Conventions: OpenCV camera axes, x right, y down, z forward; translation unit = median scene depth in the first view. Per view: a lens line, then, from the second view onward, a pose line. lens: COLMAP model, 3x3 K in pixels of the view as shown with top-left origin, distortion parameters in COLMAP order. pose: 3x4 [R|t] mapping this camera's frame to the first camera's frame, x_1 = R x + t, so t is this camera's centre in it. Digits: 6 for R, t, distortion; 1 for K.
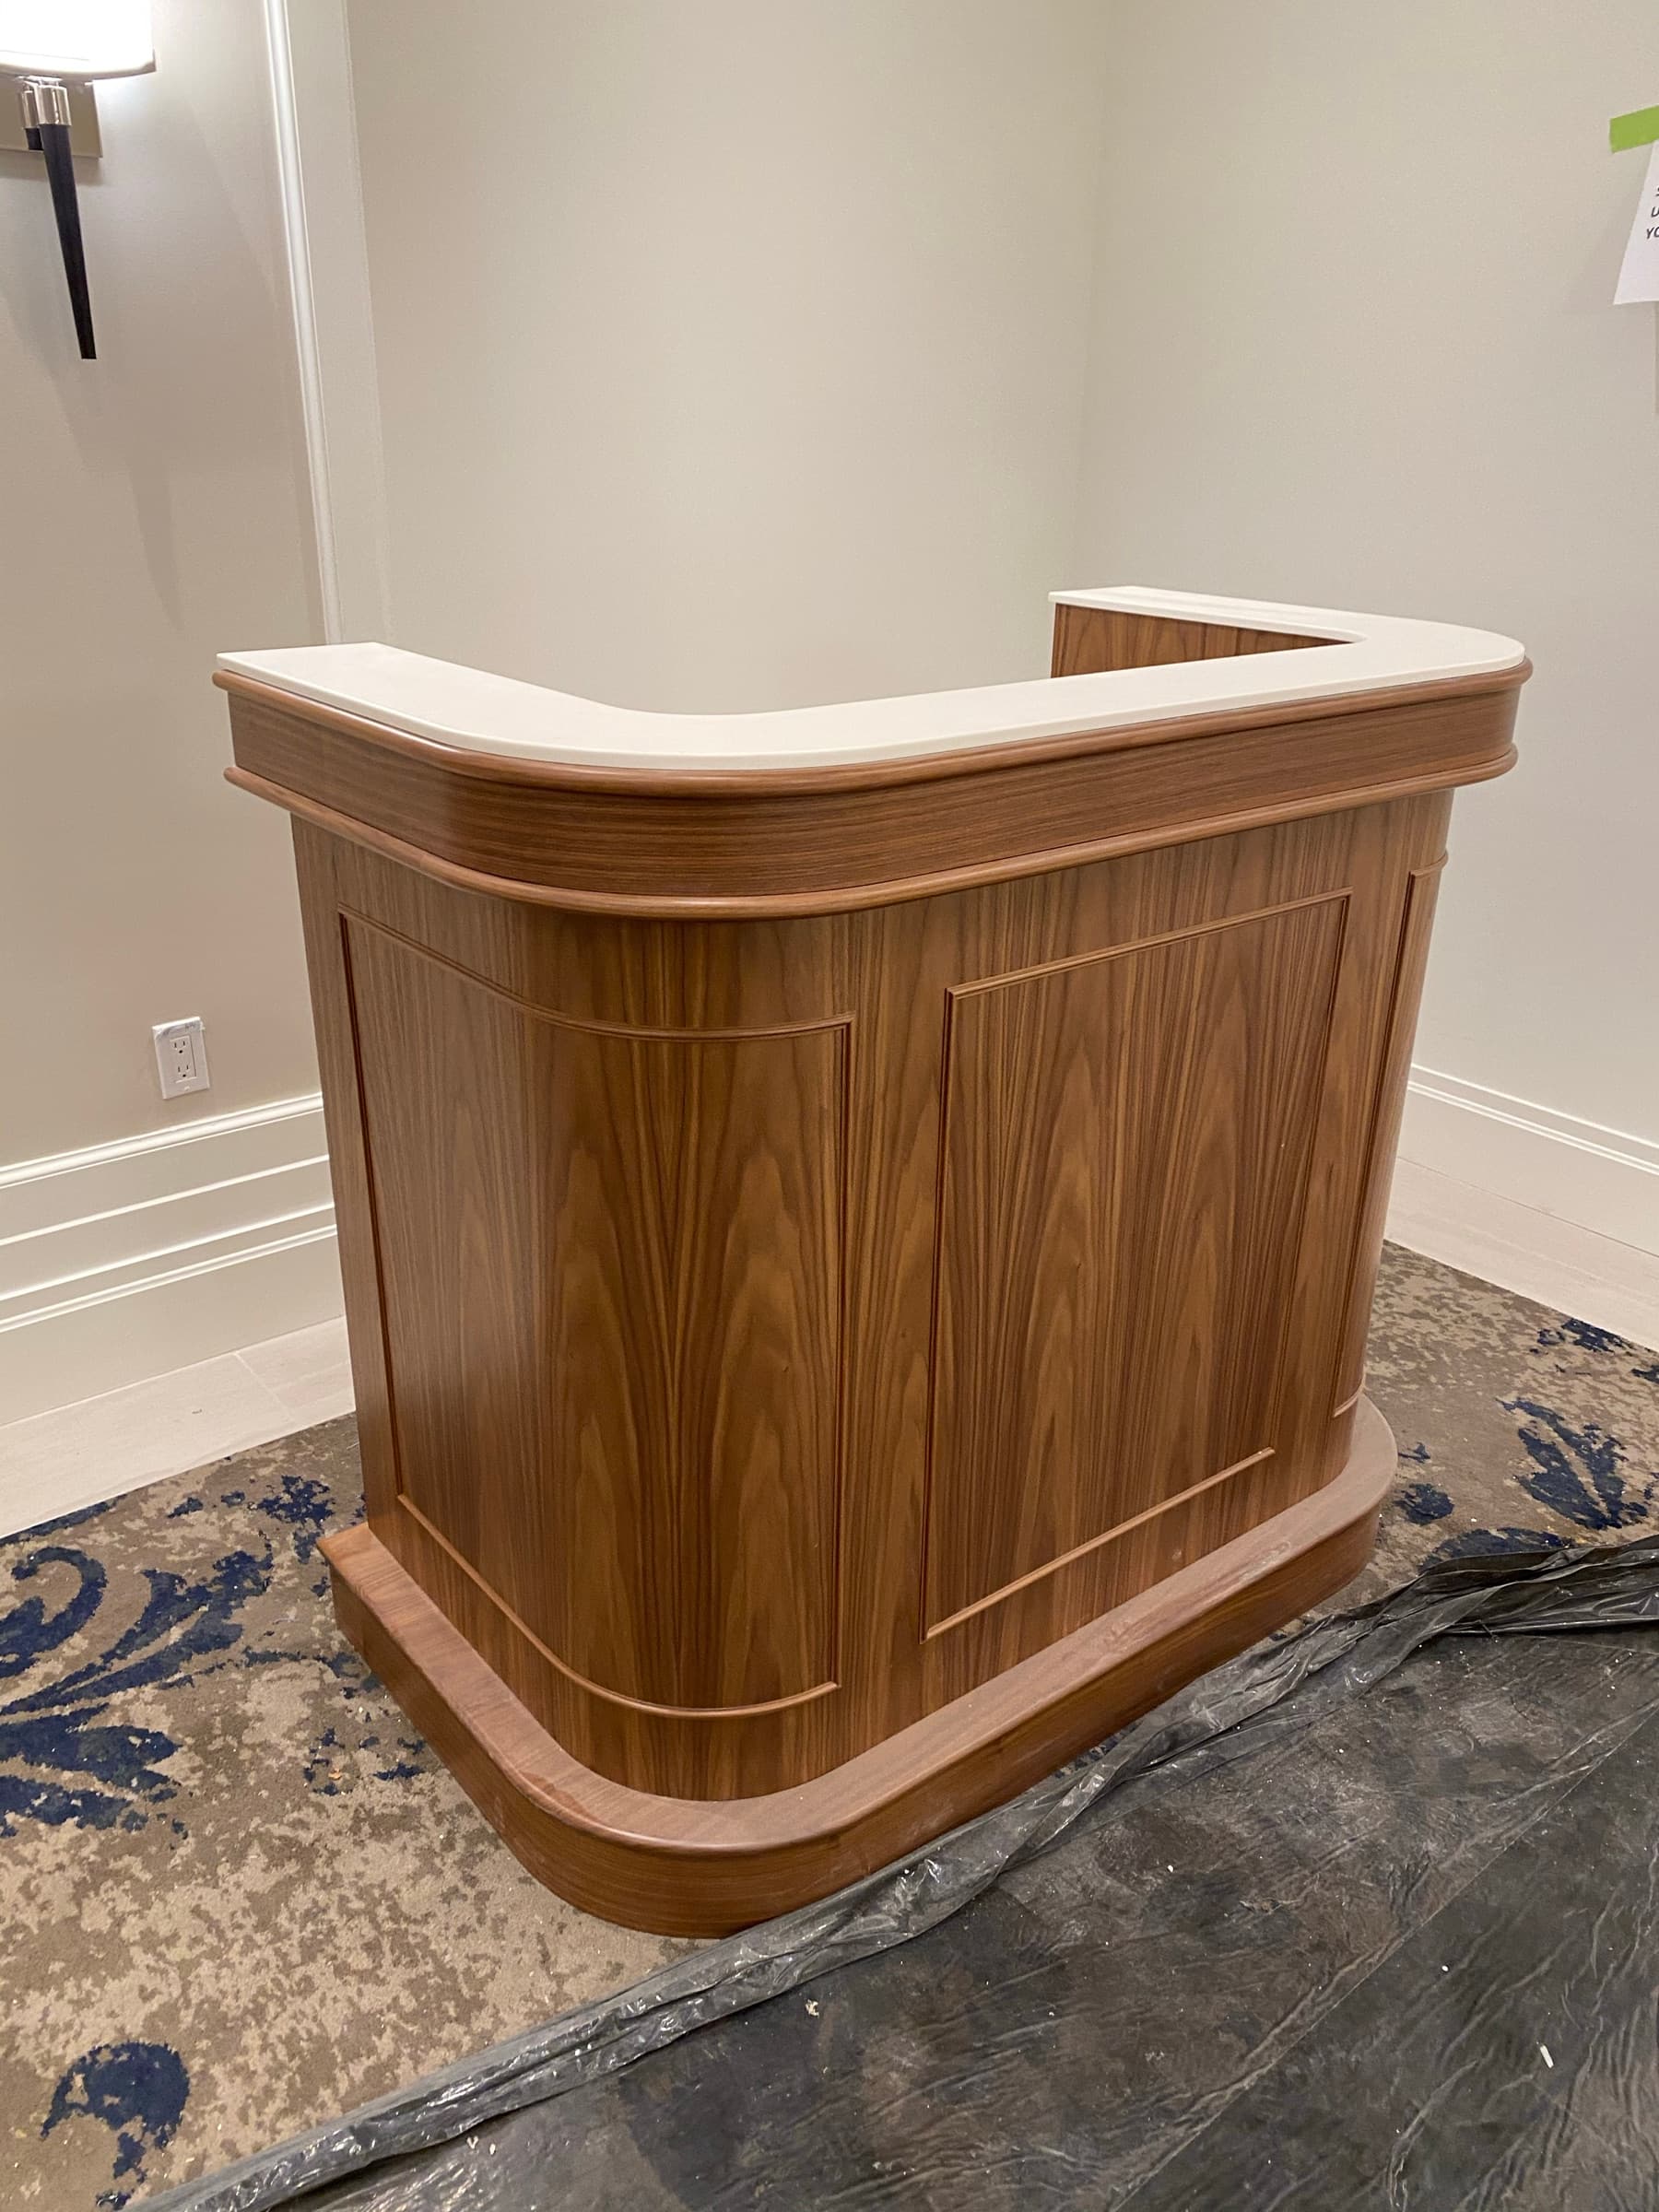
lens RADIAL K [[1708.6, 0, 838.2], [0, 1708.6, 1112.2], [0, 0, 1]] dist [-0.000457, 0.005190]
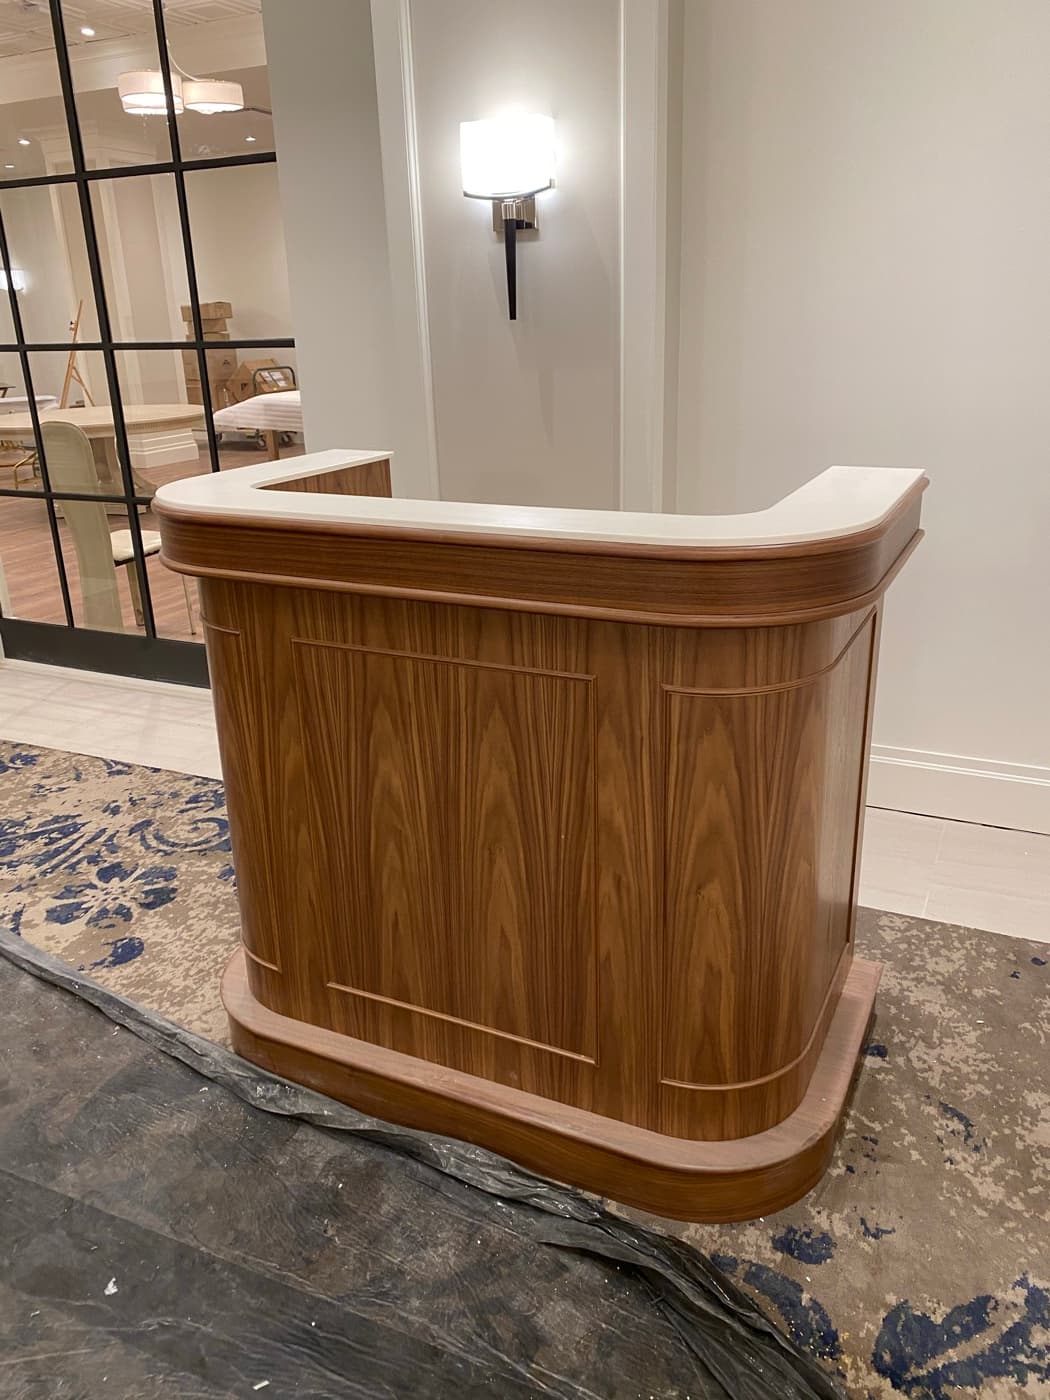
lens RADIAL K [[1081.4, 0, 532.4], [0, 1081.4, 696.7], [0, 0, 1]] dist [-0.000457, 0.005190]
pose [[0.429187, 0.276751, -0.859772, 1.094050], [-0.318755, 0.937062, 0.142511, -0.234733], [0.845100, 0.212893, 0.490391, 0.540798]]
